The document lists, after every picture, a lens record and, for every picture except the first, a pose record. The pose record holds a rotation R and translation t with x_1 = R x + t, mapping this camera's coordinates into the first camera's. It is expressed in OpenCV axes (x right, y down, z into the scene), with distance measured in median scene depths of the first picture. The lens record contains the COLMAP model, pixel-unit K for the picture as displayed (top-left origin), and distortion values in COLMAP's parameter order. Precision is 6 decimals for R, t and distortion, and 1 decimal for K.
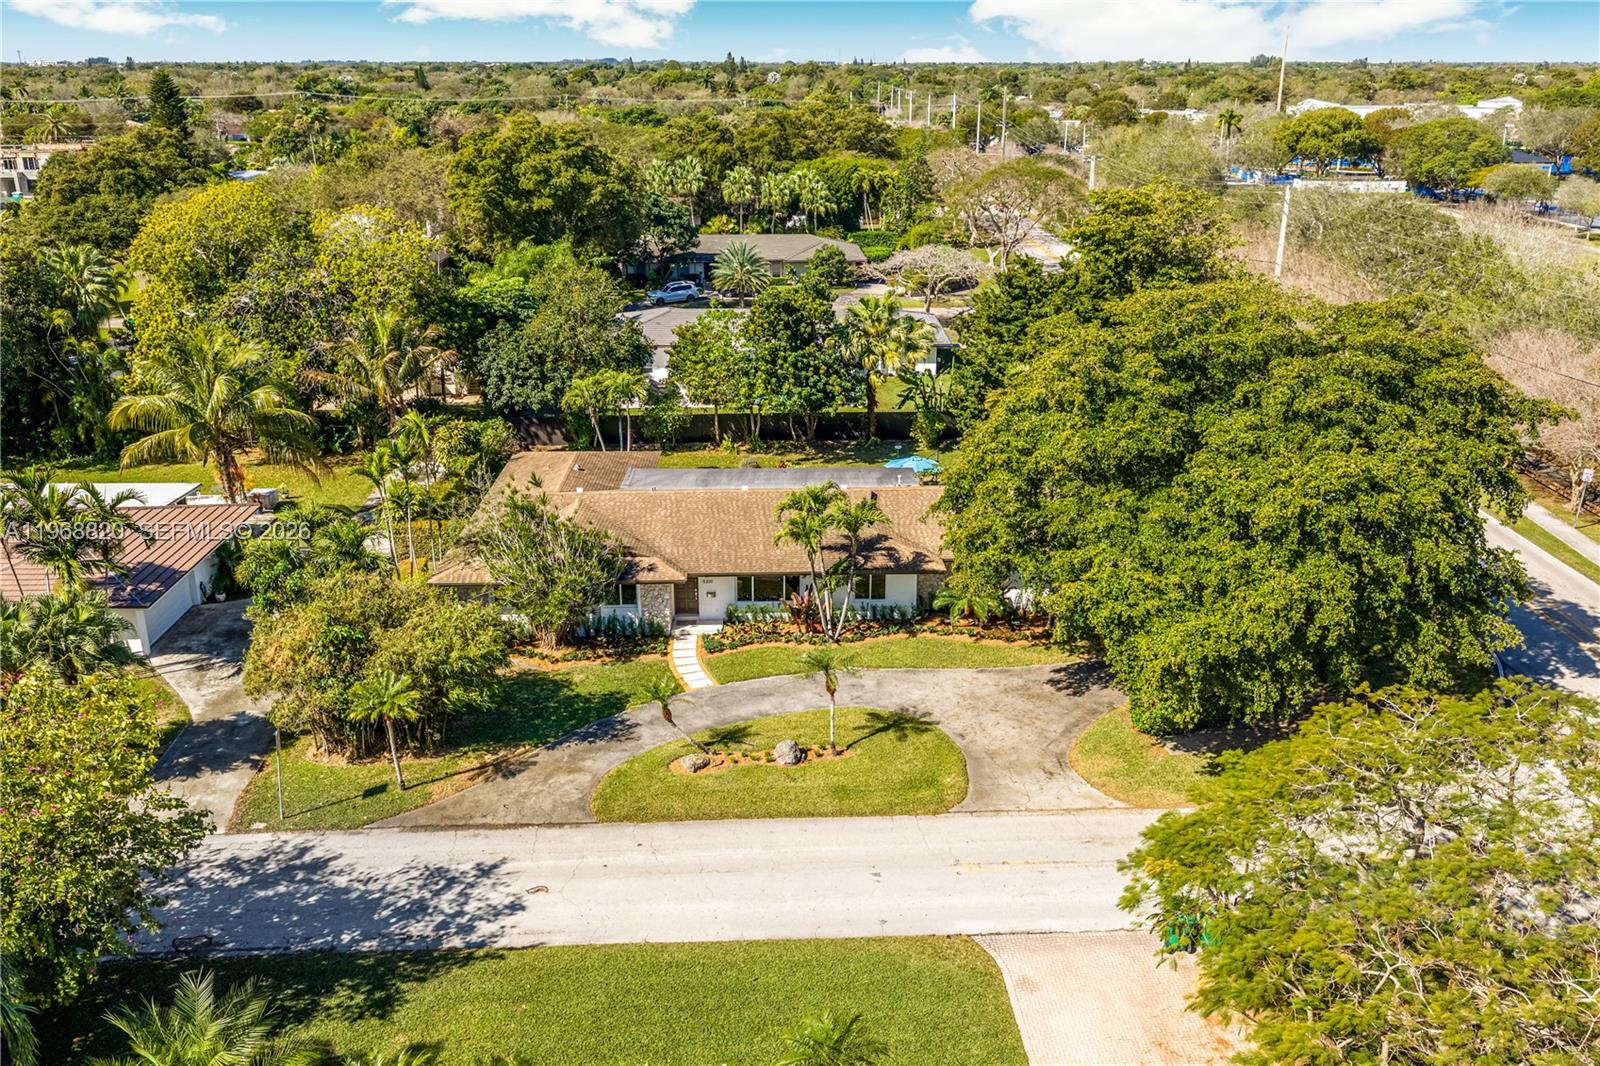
lens RADIAL K [[1346.6, 0, 796.7], [0, 1346.6, 544.1], [0, 0, 1]] dist [0.018818, -0.014850]
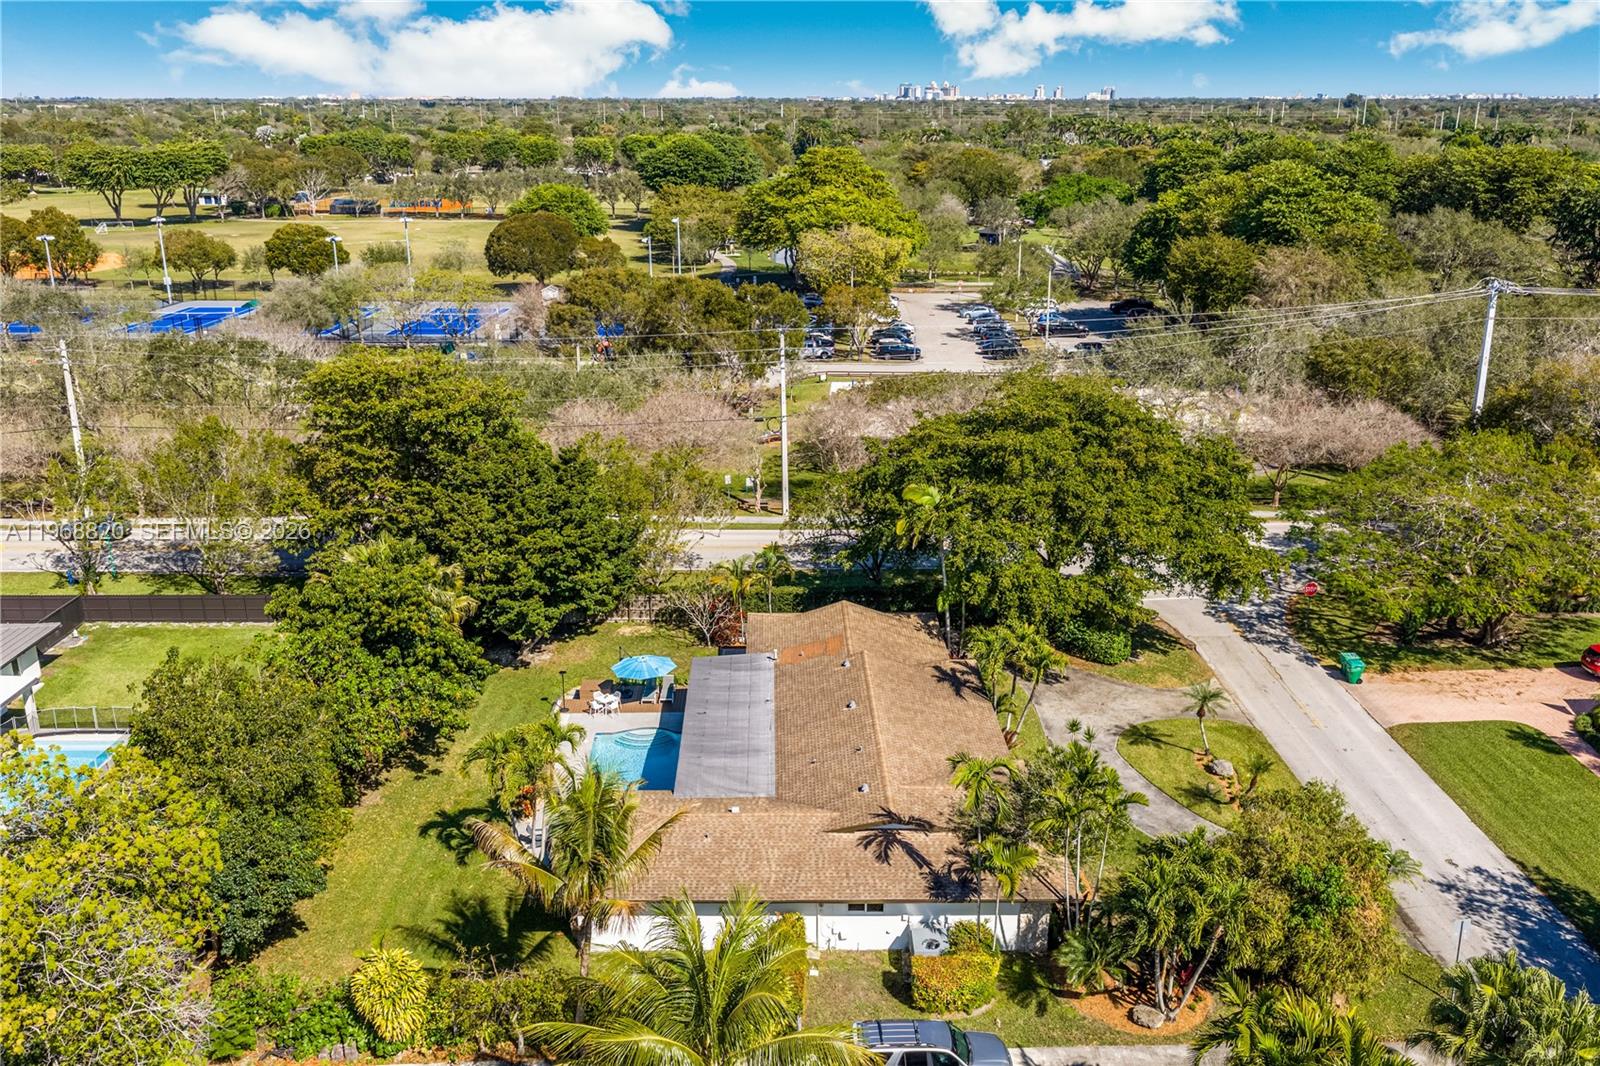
lens RADIAL K [[1346.6, 0, 794.0], [0, 1346.6, 528.0], [0, 0, 1]] dist [0.018818, -0.014850]
pose [[0.009980, -0.306315, 0.951878, -0.779359], [0.340115, 0.896209, 0.284835, -0.377268], [-0.940331, 0.320906, 0.113126, 0.744798]]
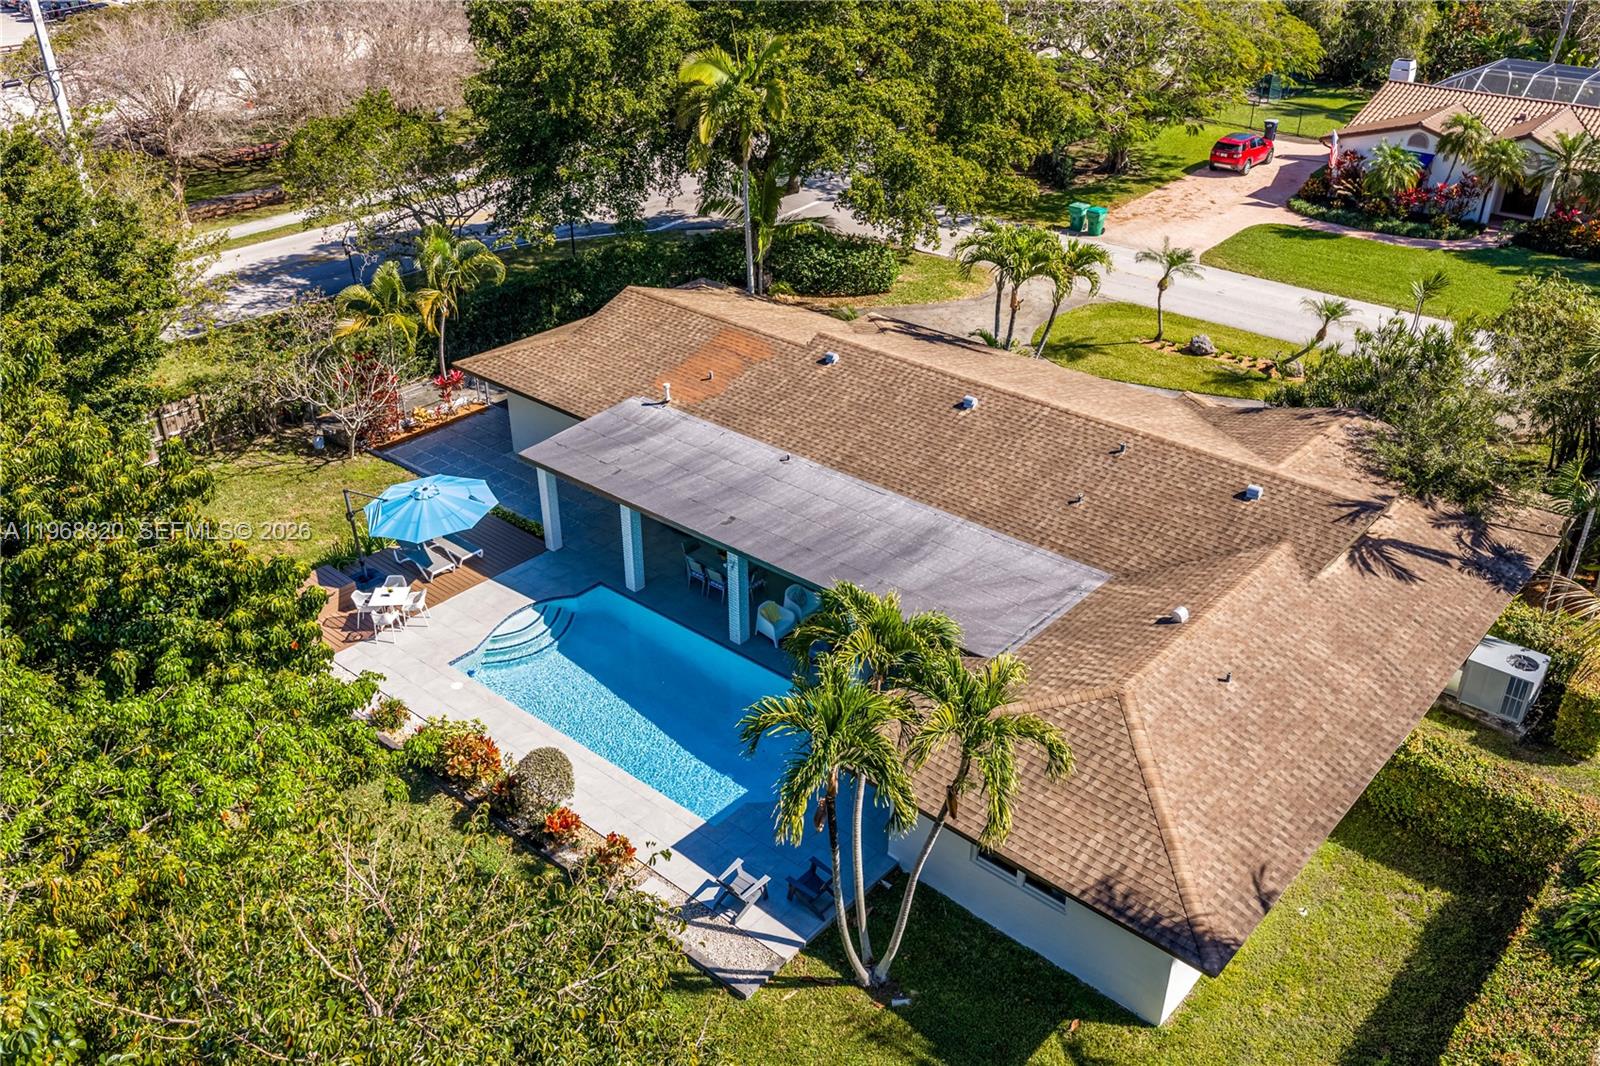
lens RADIAL K [[1346.6, 0, 798.0], [0, 1346.6, 525.5], [0, 0, 1]] dist [0.018818, -0.014850]
pose [[-0.741657, -0.327555, 0.585365, -0.274461], [0.226692, 0.698924, 0.678318, -0.336667], [-0.631312, 0.635778, -0.444108, 1.112555]]
